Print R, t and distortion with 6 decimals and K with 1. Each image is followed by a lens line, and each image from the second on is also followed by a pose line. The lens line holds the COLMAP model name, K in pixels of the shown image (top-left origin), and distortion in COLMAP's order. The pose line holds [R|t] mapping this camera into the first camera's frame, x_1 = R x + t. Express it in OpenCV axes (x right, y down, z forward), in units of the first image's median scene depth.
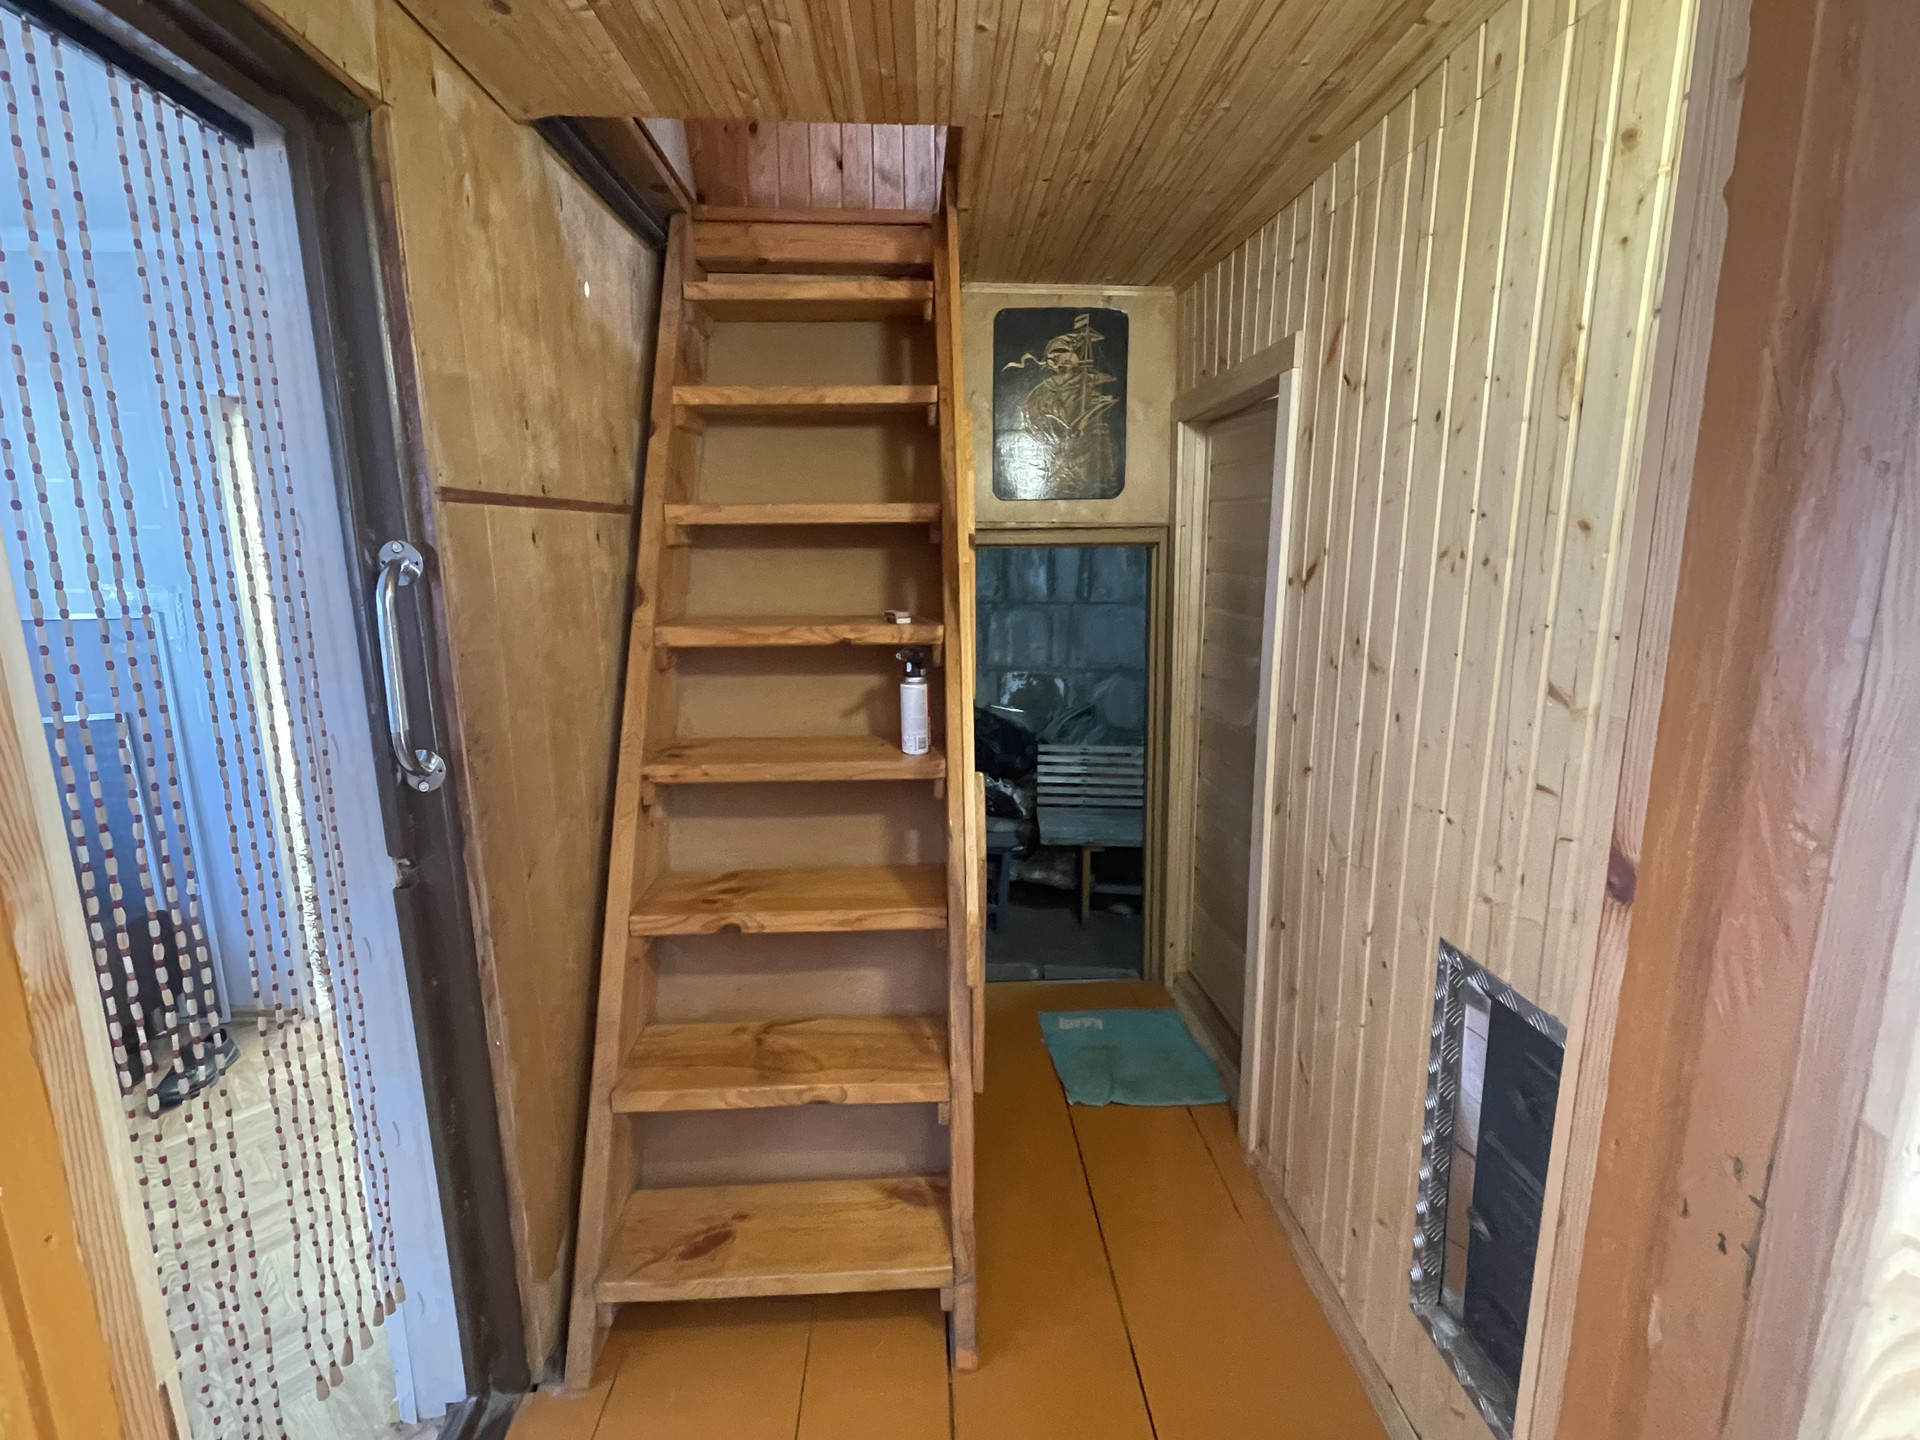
lens RADIAL K [[913.2, 0, 960.5], [0, 913.2, 719.1], [0, 0, 1]] dist [-0.000551, 0.002318]
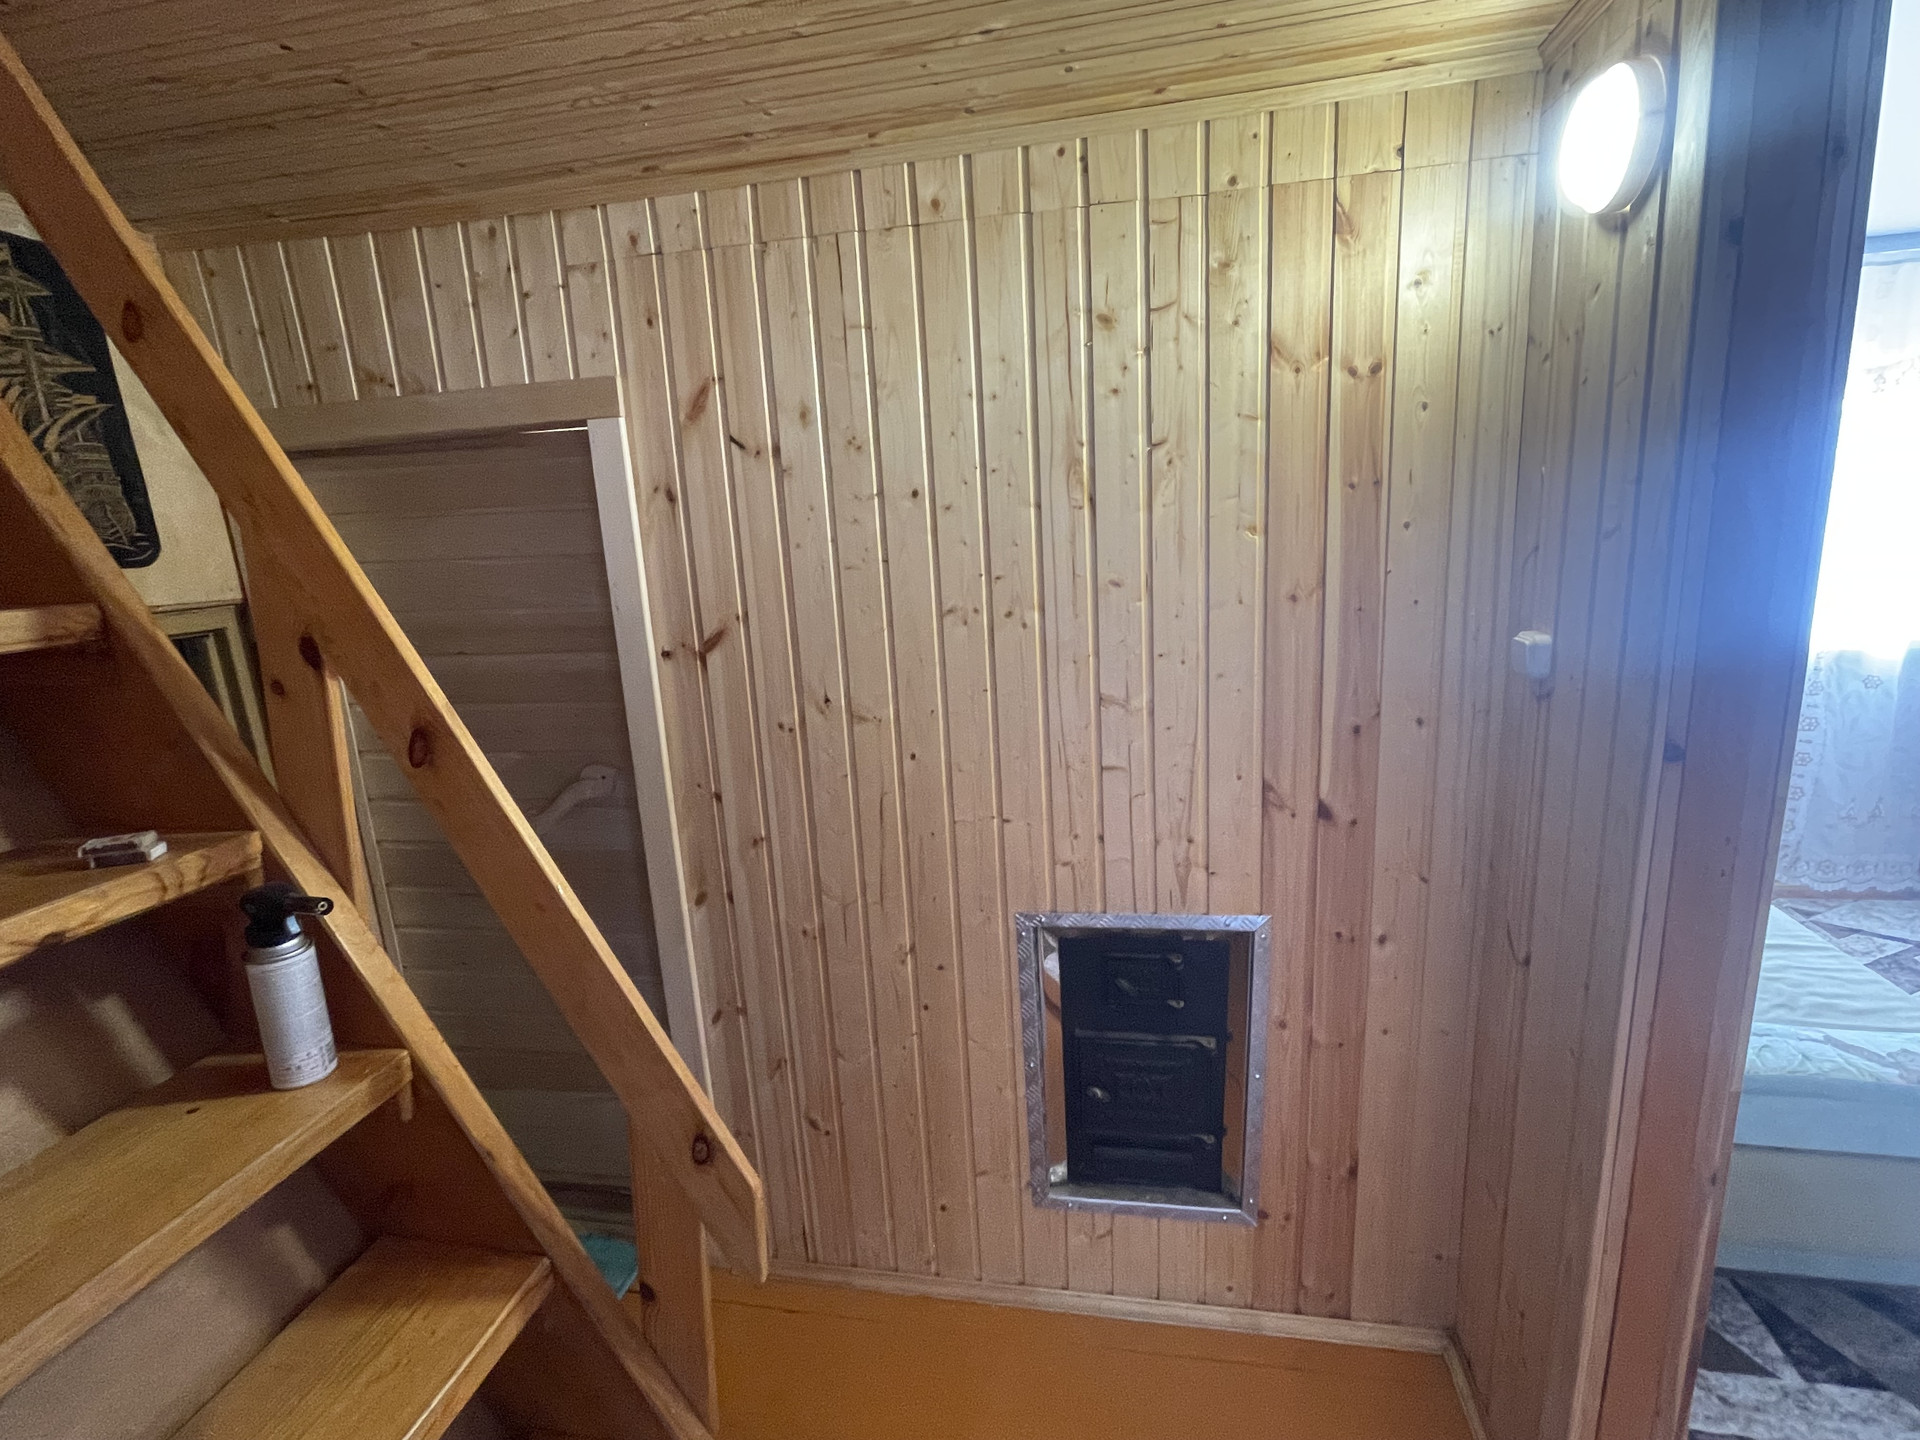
lens RADIAL K [[913.2, 0, 954.1], [0, 913.2, 731.6], [0, 0, 1]] dist [-0.000551, 0.002318]
pose [[0.229493, -0.219545, 0.948226, -0.568362], [0.235129, 0.957878, 0.164873, -0.204012], [-0.944483, 0.185118, 0.271448, 0.638254]]
